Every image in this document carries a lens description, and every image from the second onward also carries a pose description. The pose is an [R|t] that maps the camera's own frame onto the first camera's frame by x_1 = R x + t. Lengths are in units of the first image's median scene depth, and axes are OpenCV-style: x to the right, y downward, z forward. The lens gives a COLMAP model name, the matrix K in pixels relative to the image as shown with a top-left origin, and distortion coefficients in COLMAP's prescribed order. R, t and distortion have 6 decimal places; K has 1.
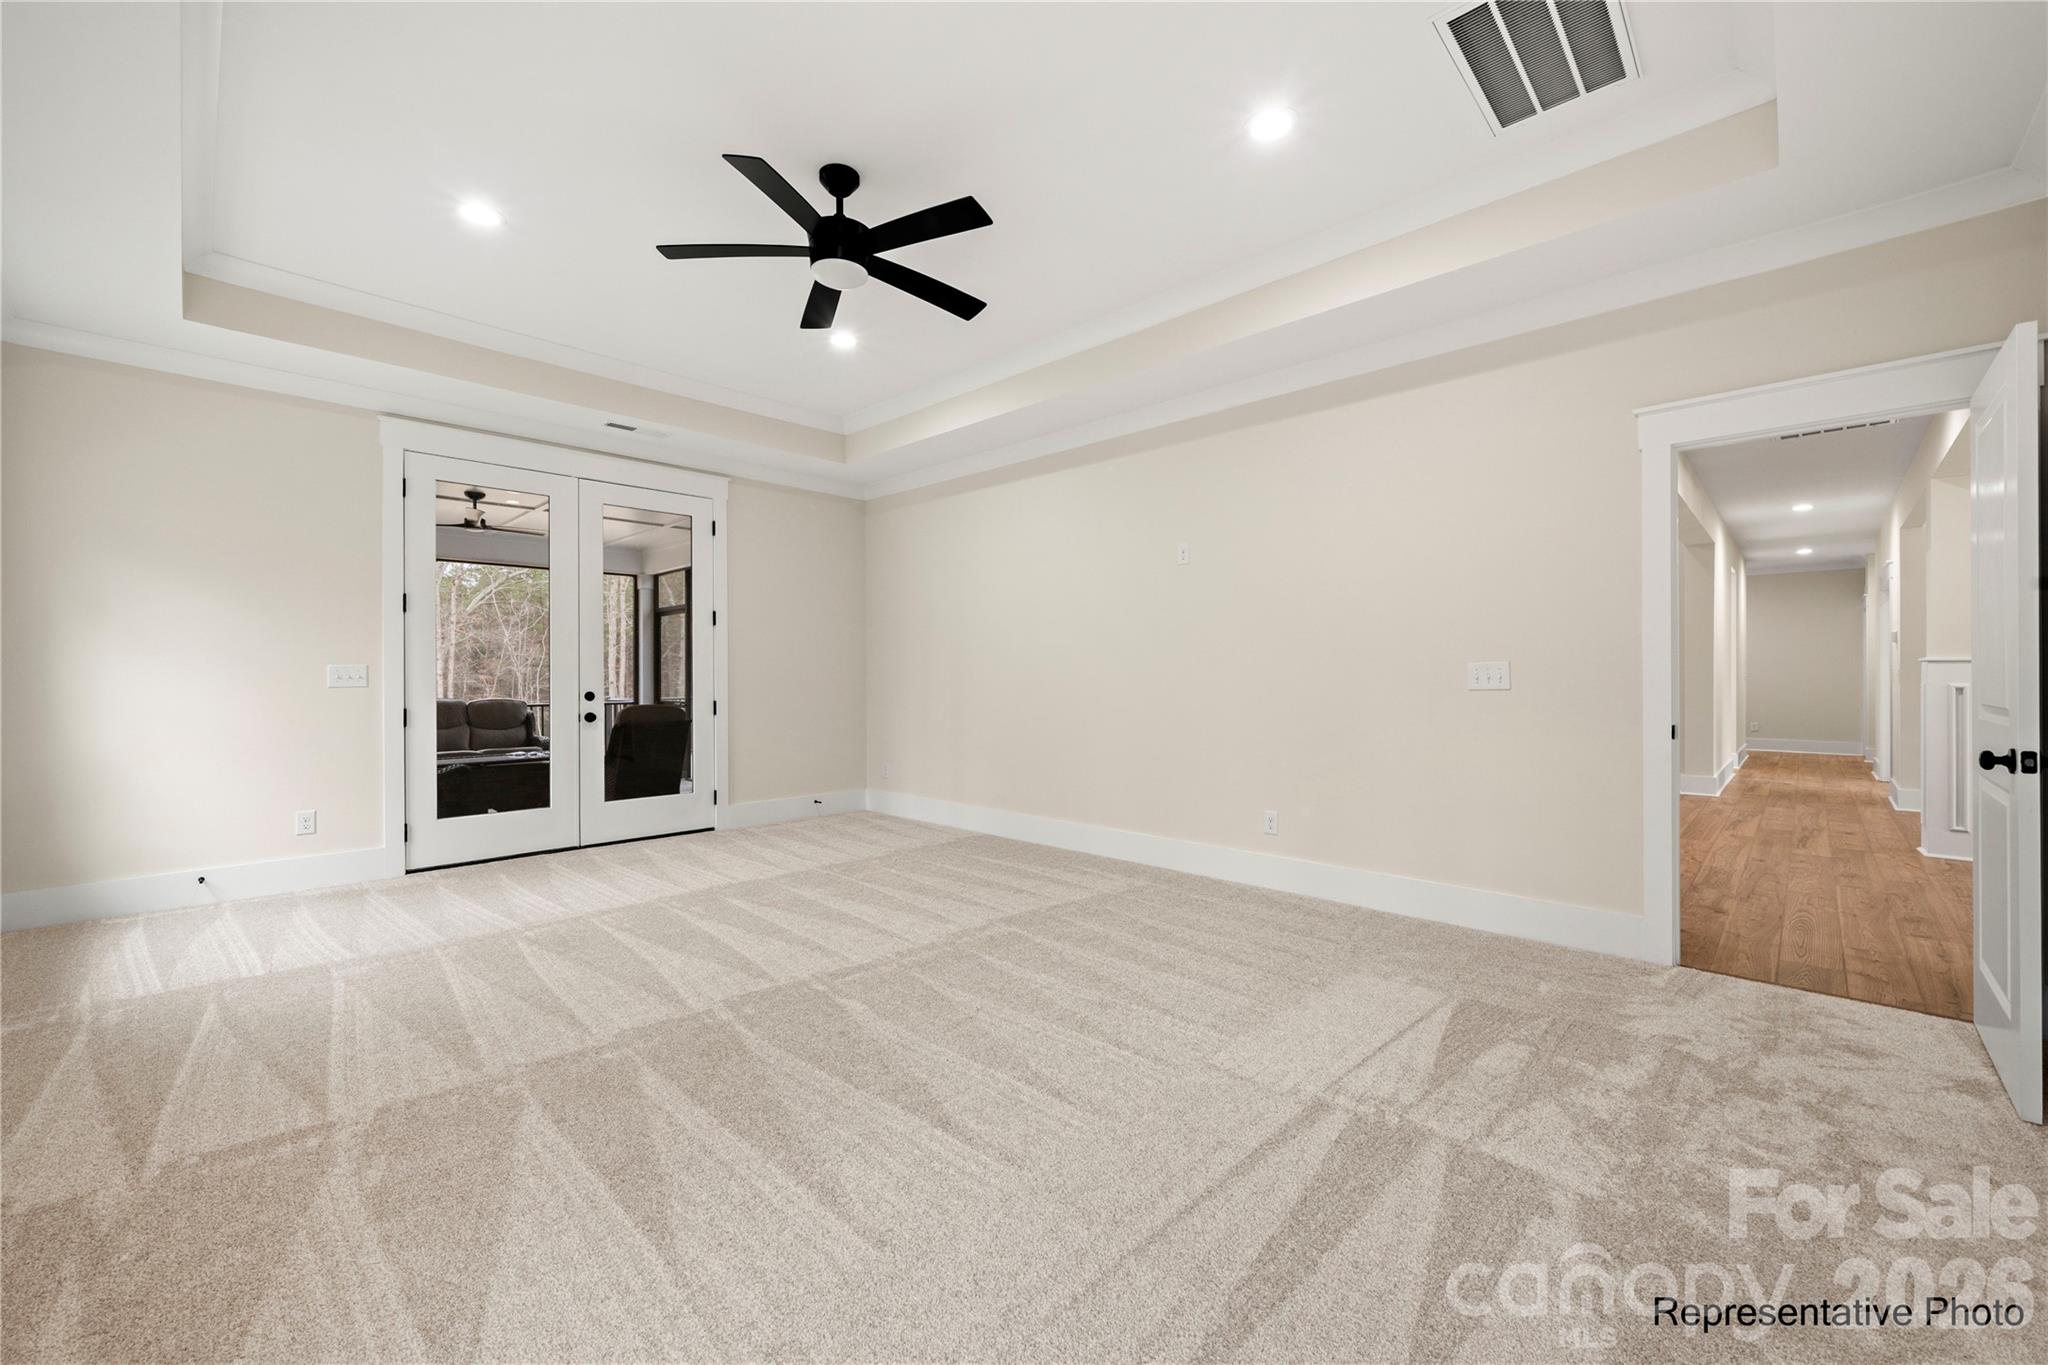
lens RADIAL K [[814.8, 0, 1024.0], [0, 814.8, 682.5], [0, 0, 1]] dist [-0.001376, -0.000102]
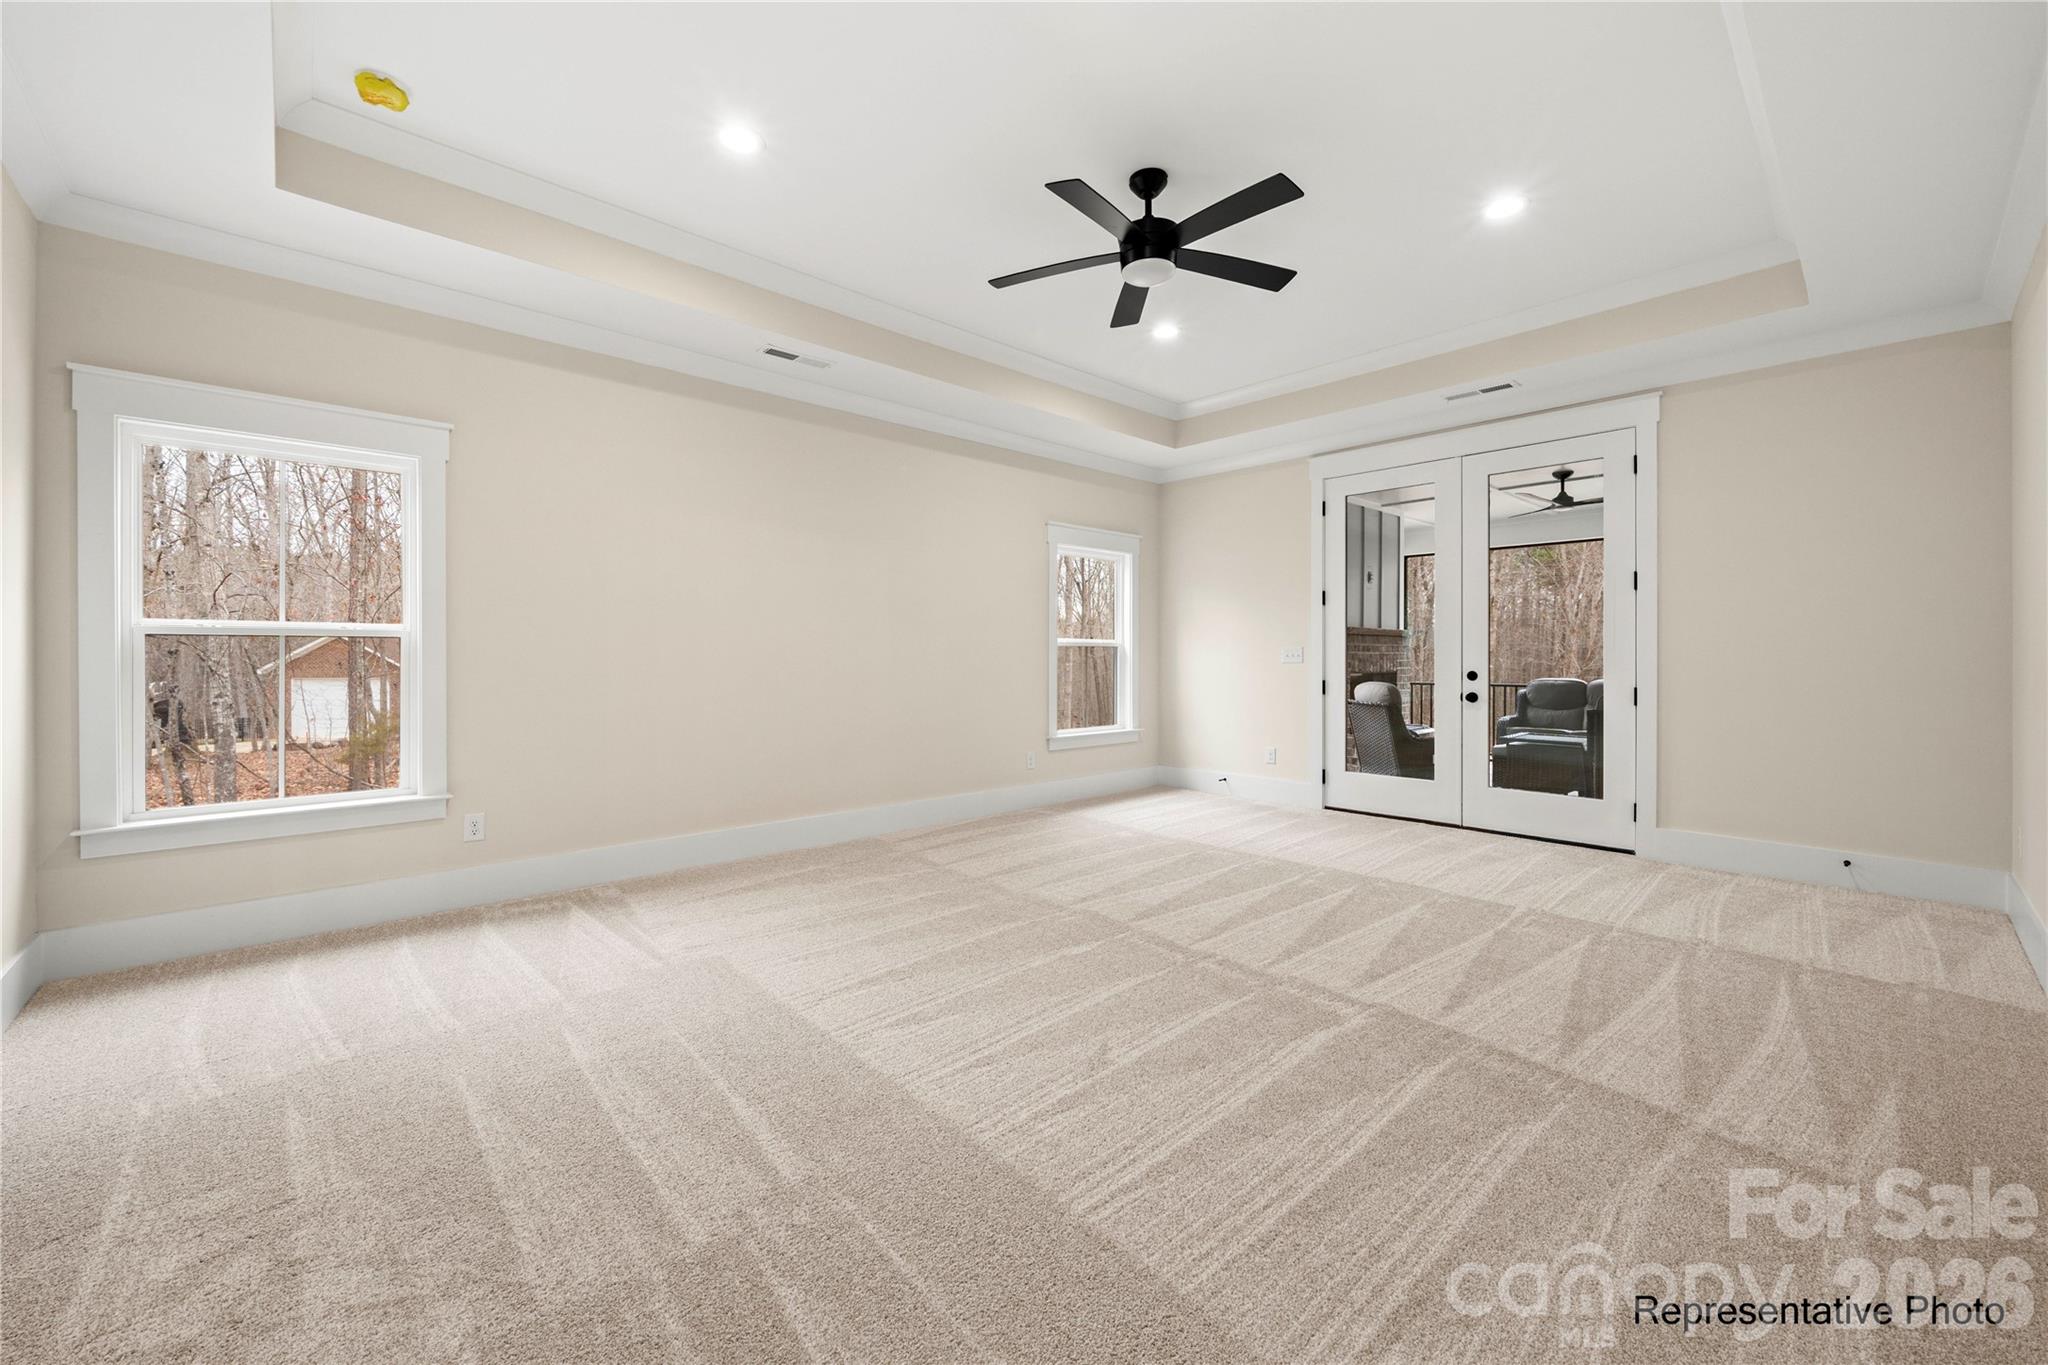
lens RADIAL K [[789.3, 0, 985.2], [0, 789.3, 647.1], [0, 0, 1]] dist [0.000685, 0.000474]
pose [[-0.073677, -0.009107, -0.997241, 0.477113], [-0.010567, 0.999909, -0.008351, -0.003475], [0.997226, 0.009922, -0.073767, 0.510131]]
